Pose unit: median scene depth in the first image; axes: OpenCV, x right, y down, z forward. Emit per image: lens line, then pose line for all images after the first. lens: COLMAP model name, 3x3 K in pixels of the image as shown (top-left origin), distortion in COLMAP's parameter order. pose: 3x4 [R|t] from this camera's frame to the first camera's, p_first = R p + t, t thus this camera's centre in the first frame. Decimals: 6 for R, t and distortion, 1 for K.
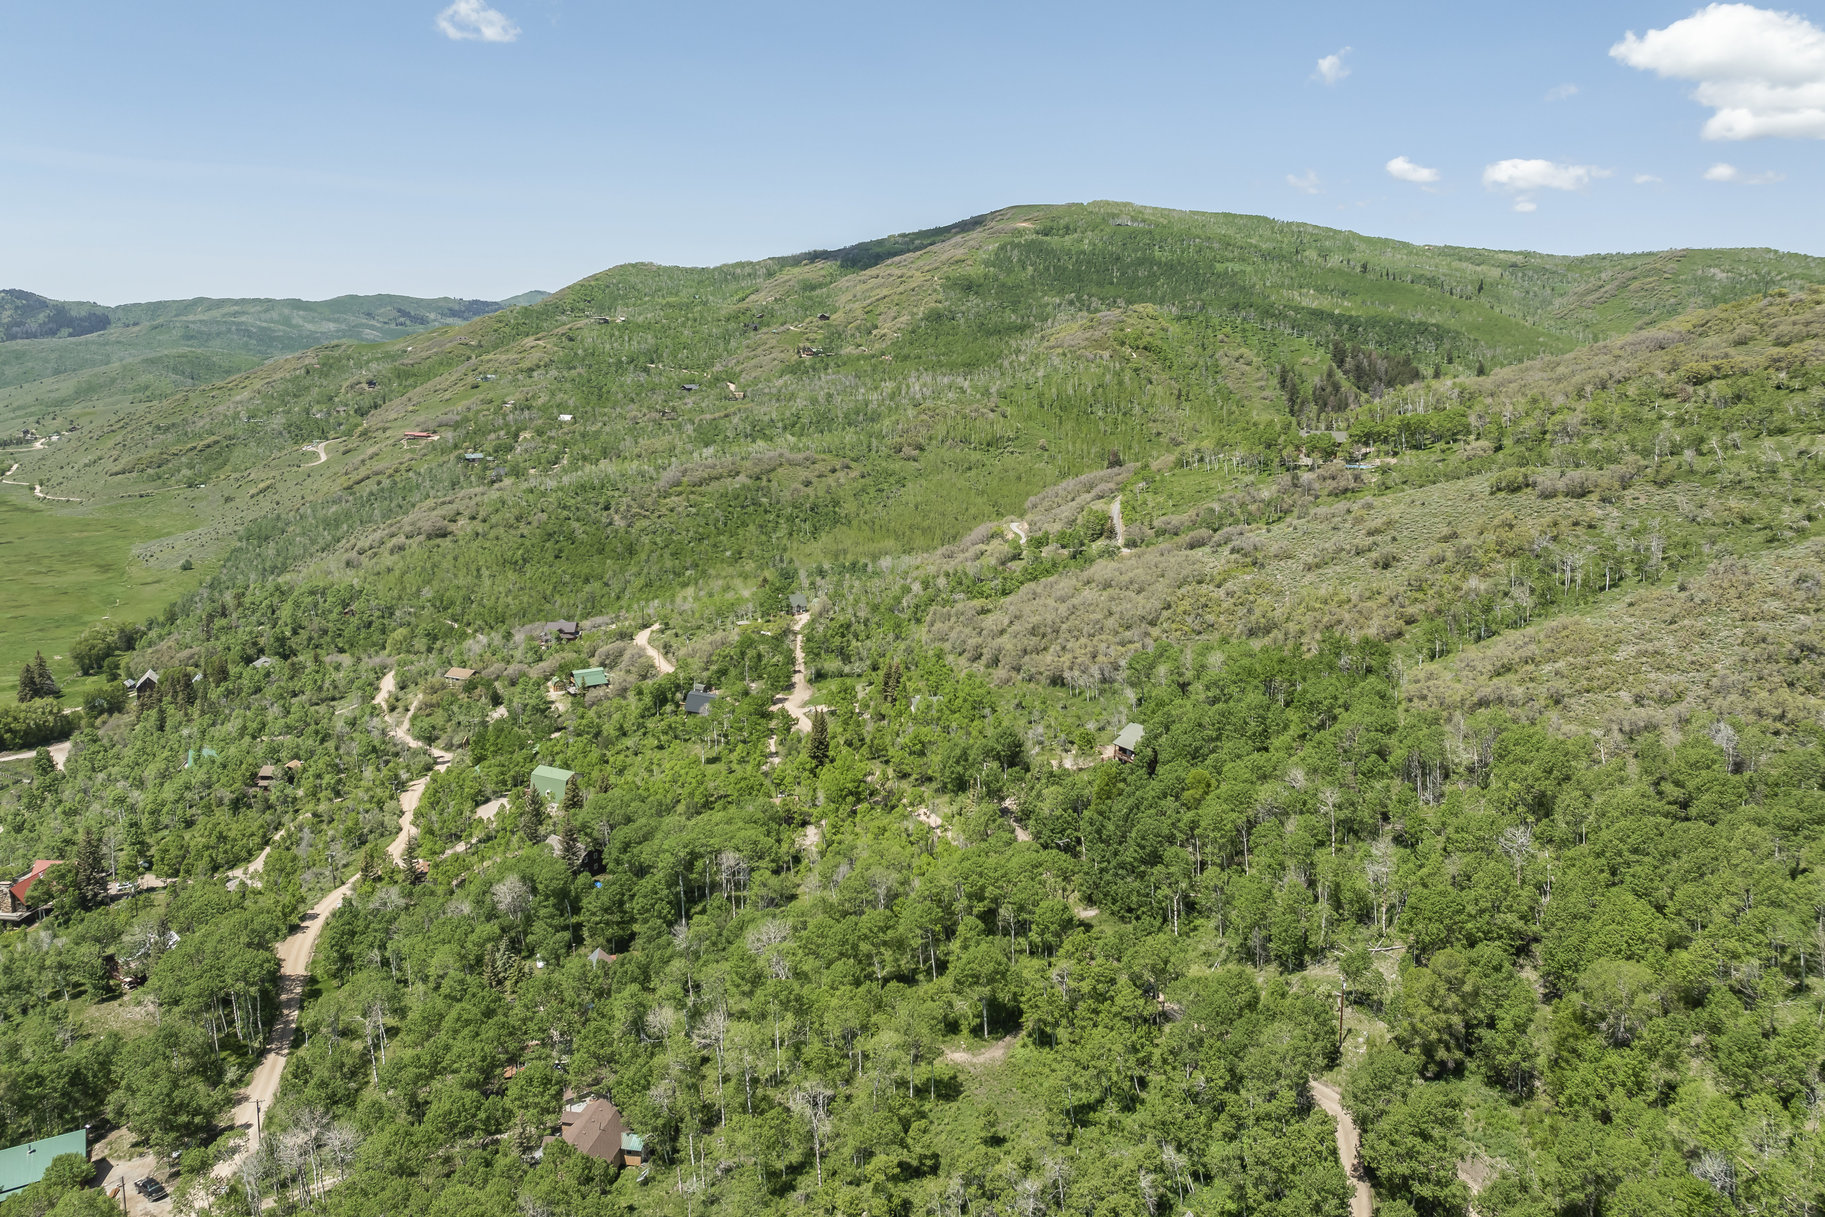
lens RADIAL K [[1273.8, 0, 923.3], [0, 1273.8, 539.6], [0, 0, 1]] dist [-0.035859, -0.007692]
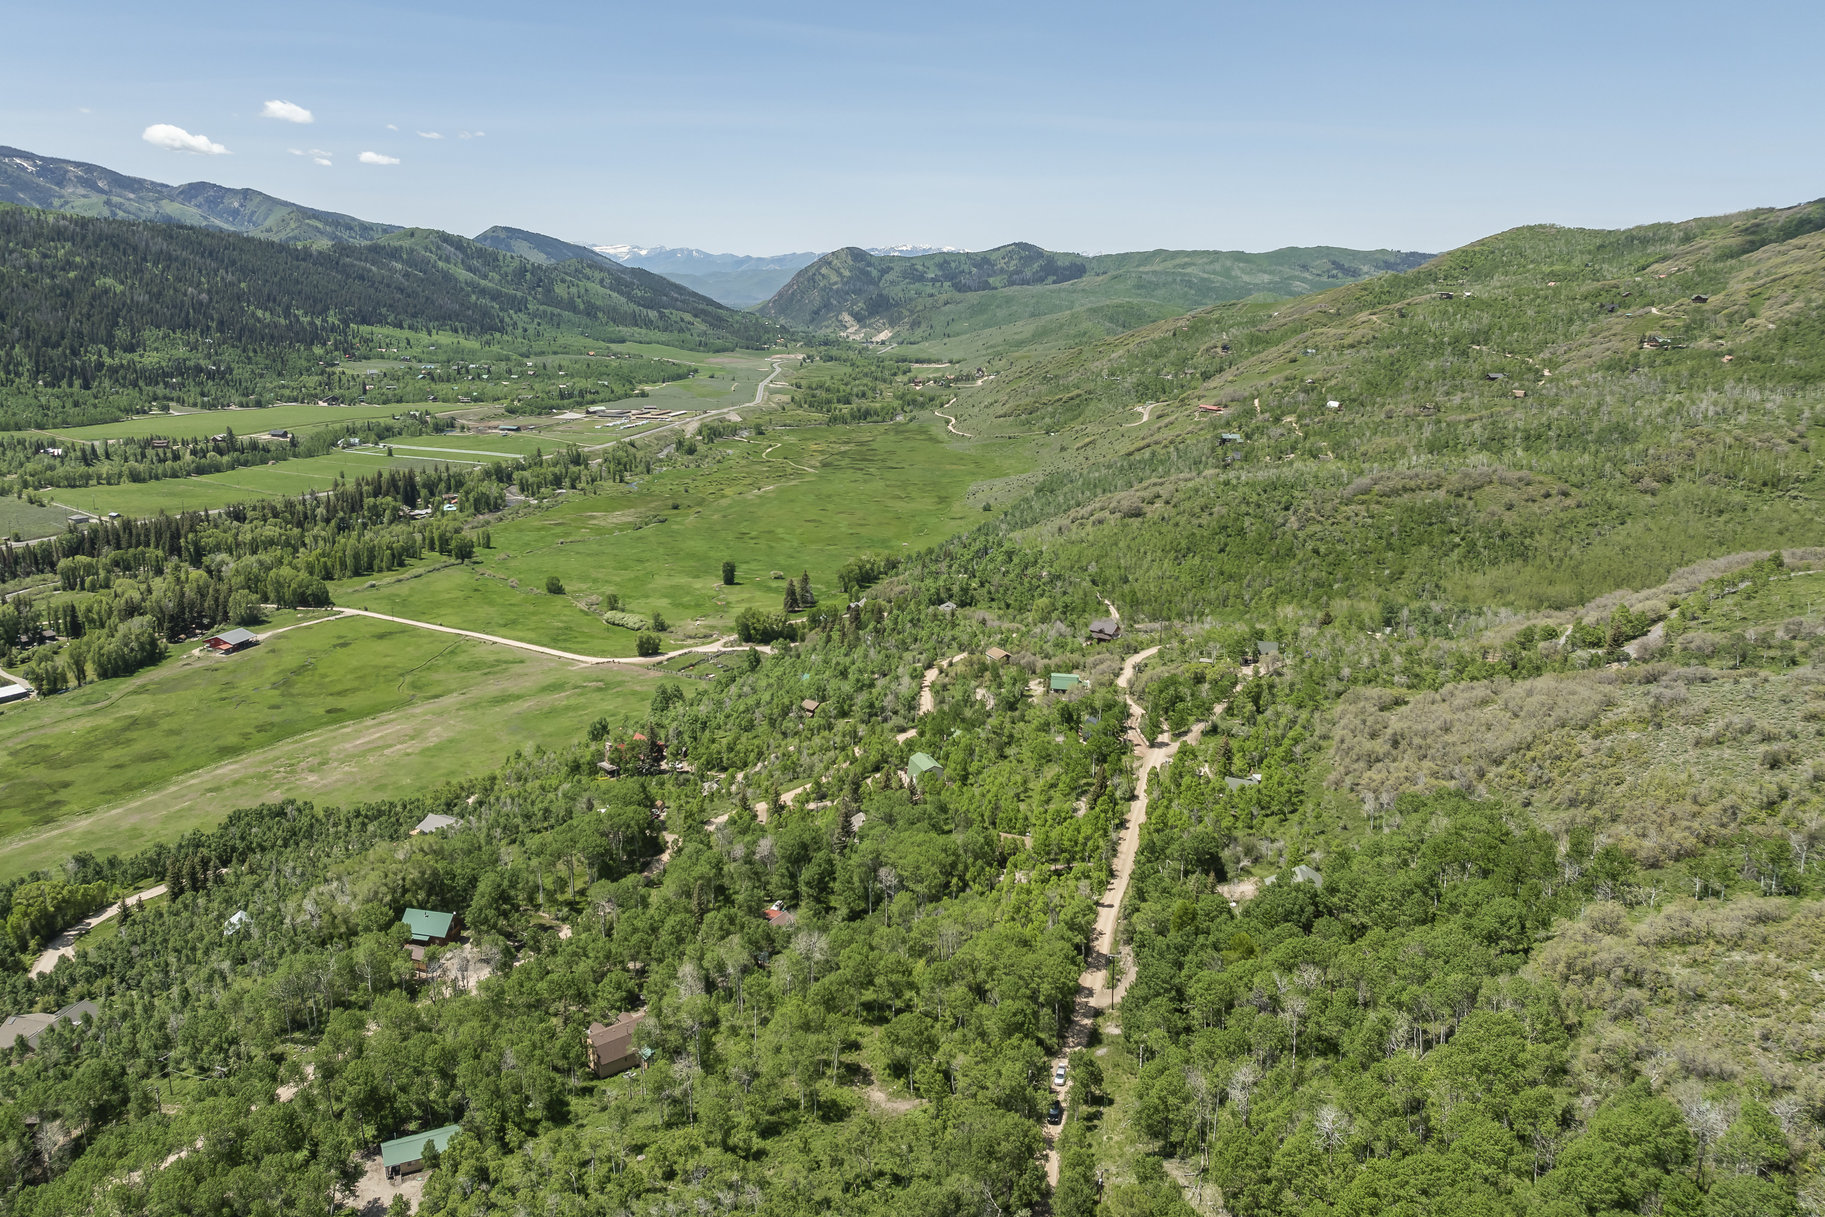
lens RADIAL K [[1273.8, 0, 923.3], [0, 1273.8, 539.6], [0, 0, 1]] dist [-0.035859, -0.007692]
pose [[0.755507, 0.138644, -0.640303, 0.124288], [-0.112250, 0.990292, 0.081979, -0.033789], [0.645453, 0.009938, 0.763736, 0.022285]]
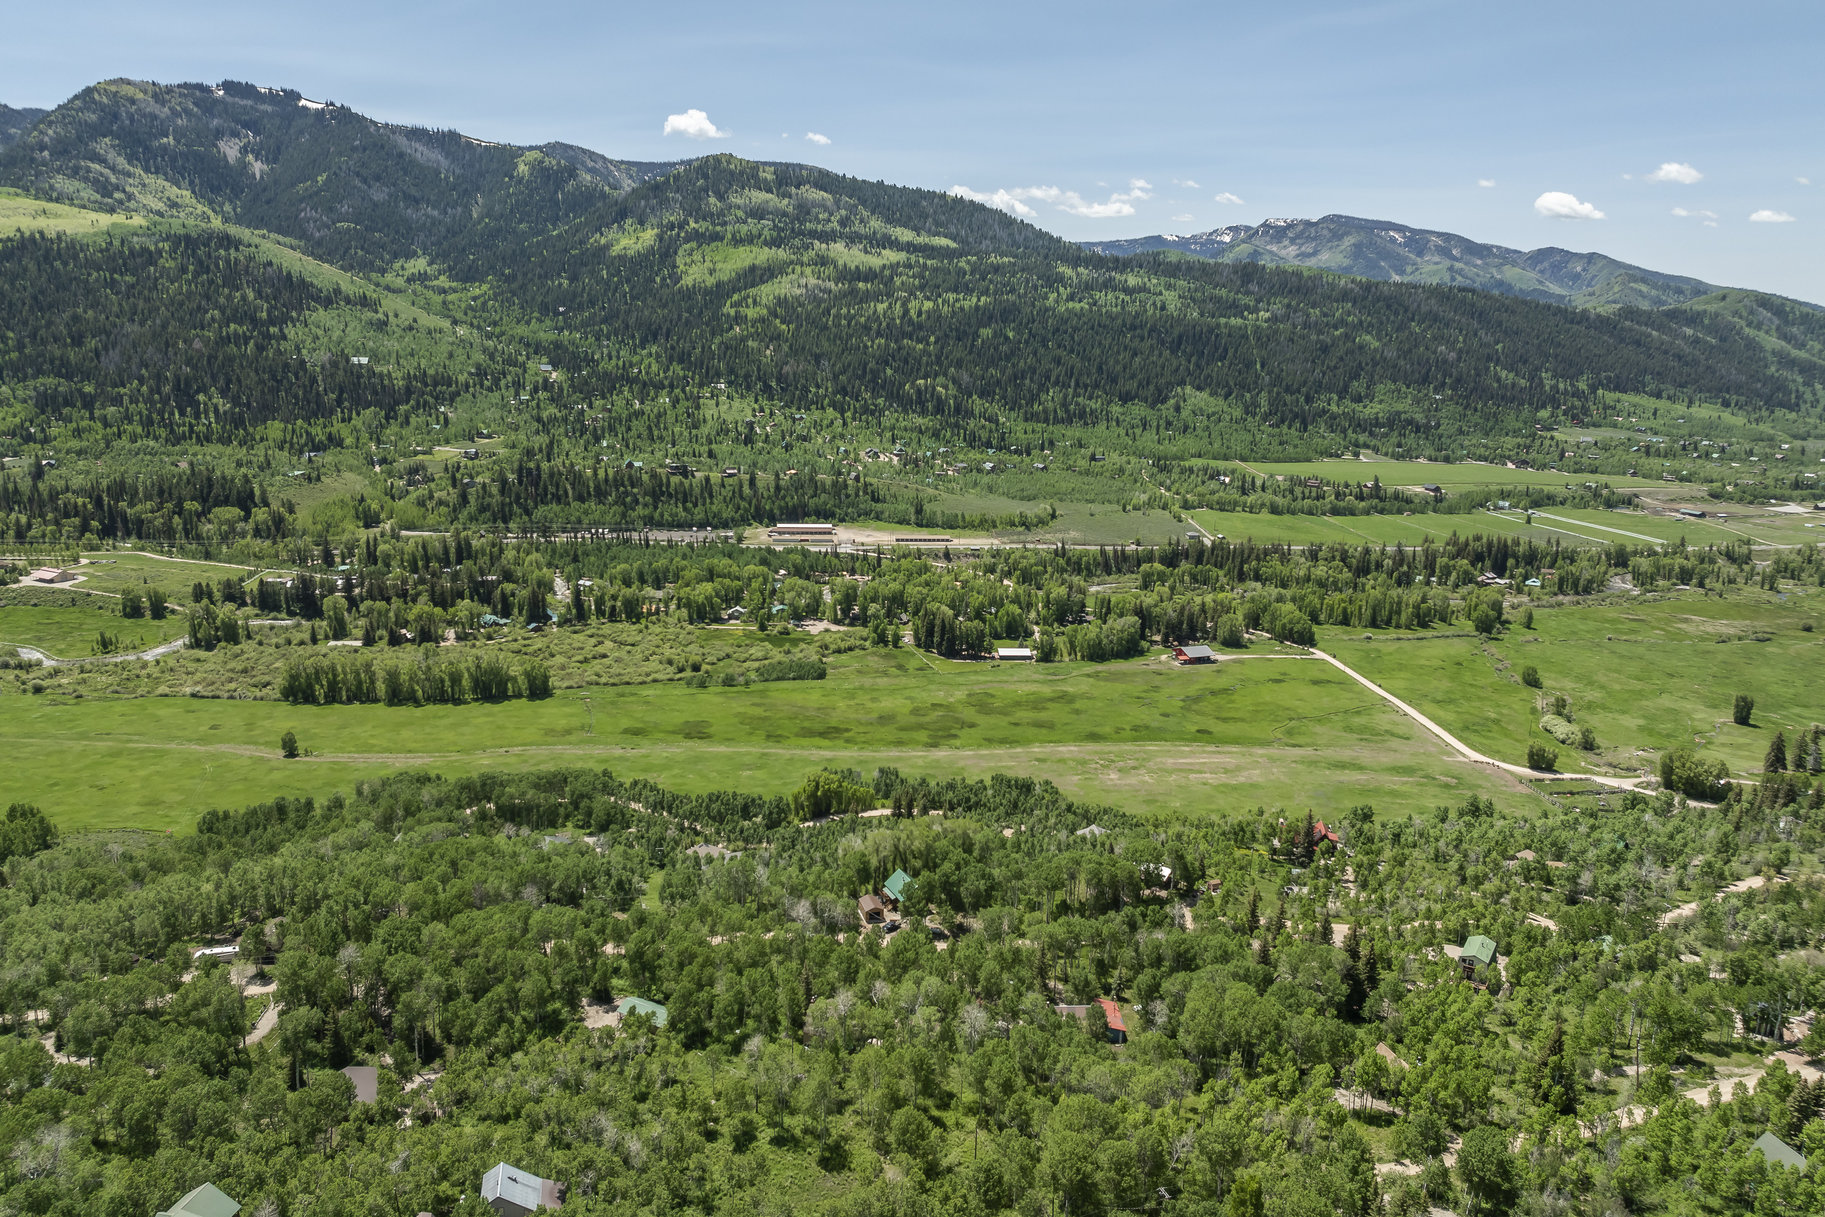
lens RADIAL K [[1275.3, 0, 922.4], [0, 1275.3, 613.9], [0, 0, 1]] dist [-0.042150, 0.003657]
pose [[-0.114748, 0.217535, -0.969284, 0.166989], [-0.172097, 0.956622, 0.235067, -0.055044], [0.978374, 0.193784, -0.072333, 0.172468]]
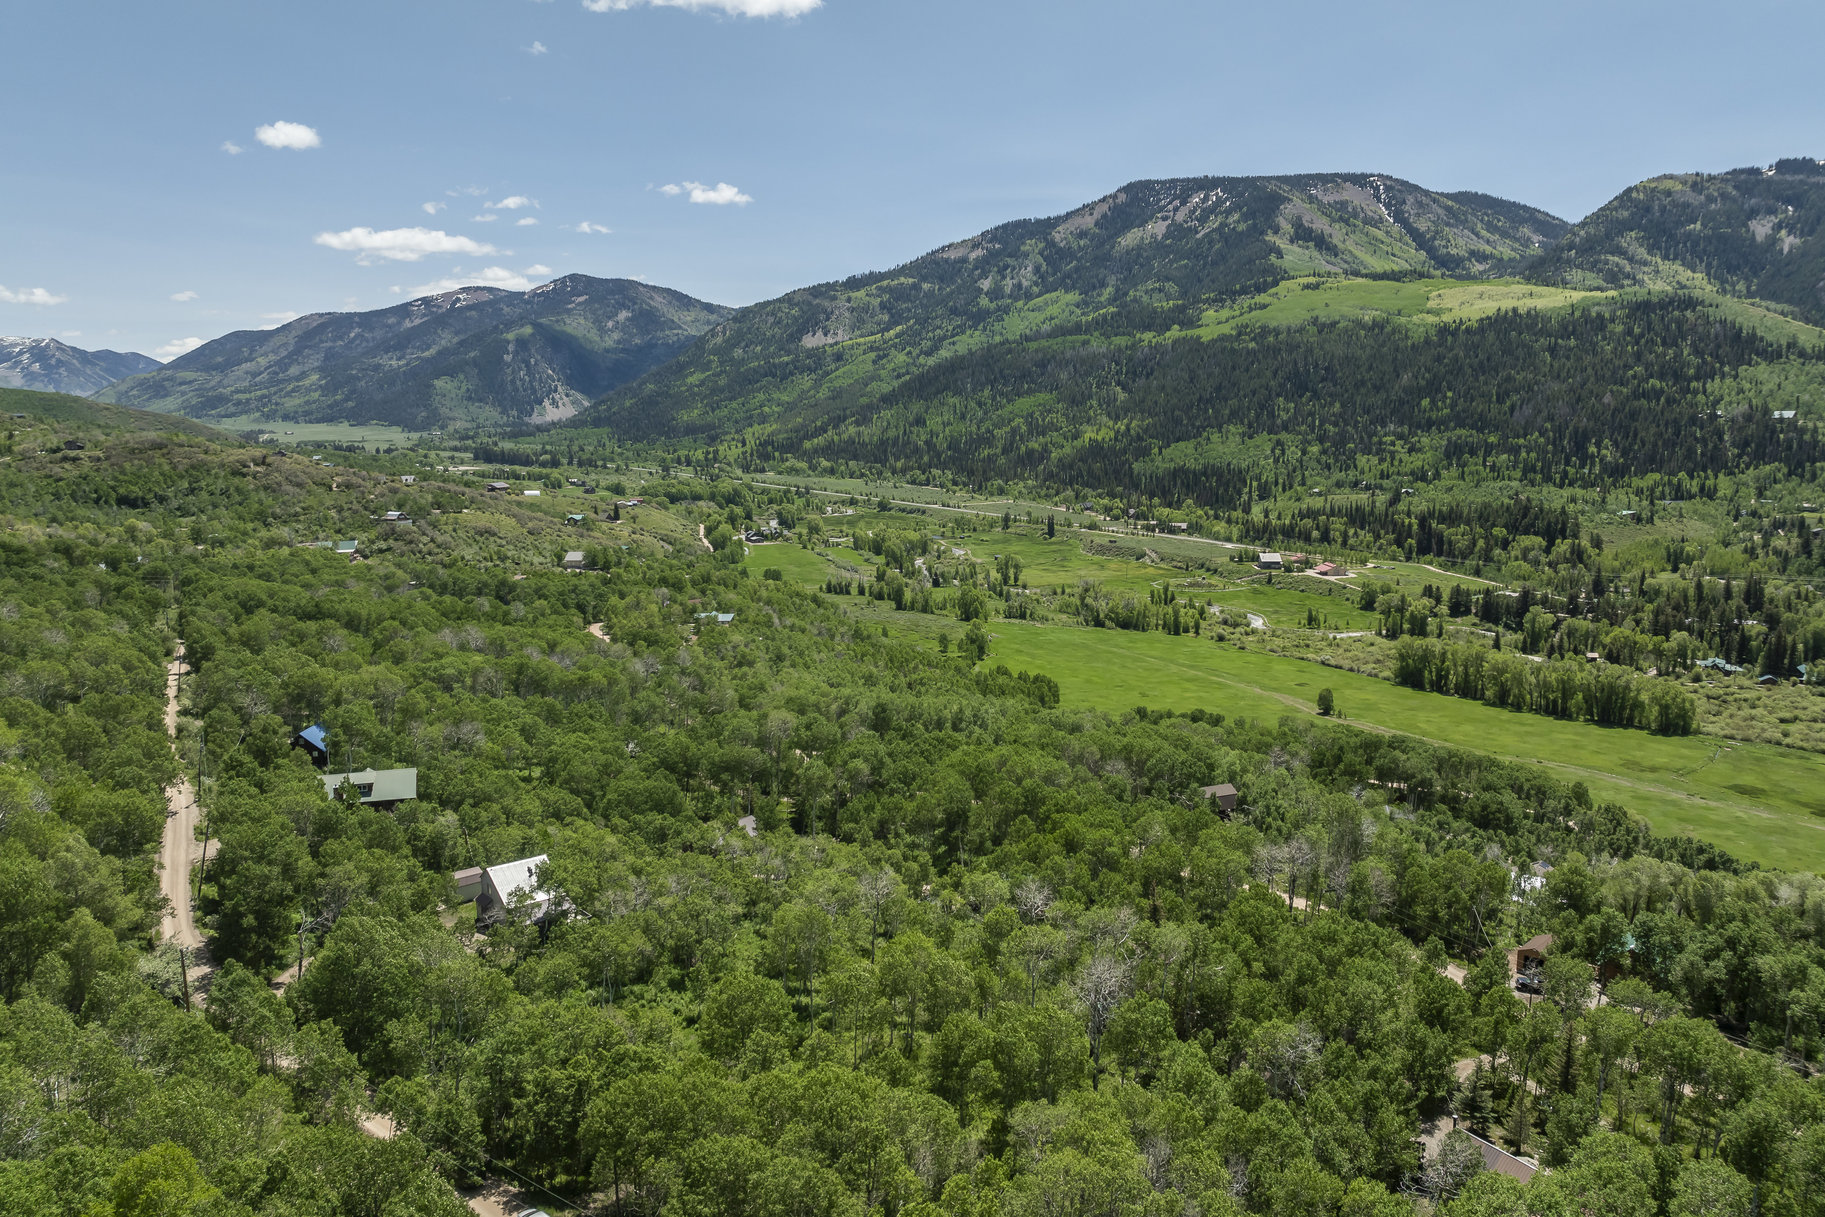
lens RADIAL K [[1283.7, 0, 922.3], [0, 1283.7, 625.3], [0, 0, 1]] dist [-0.041576, -0.002770]
pose [[-0.939216, 0.052251, -0.339327, 0.027799], [-0.051671, 0.955581, 0.290163, -0.003958], [0.339416, 0.290059, -0.894798, 0.263607]]
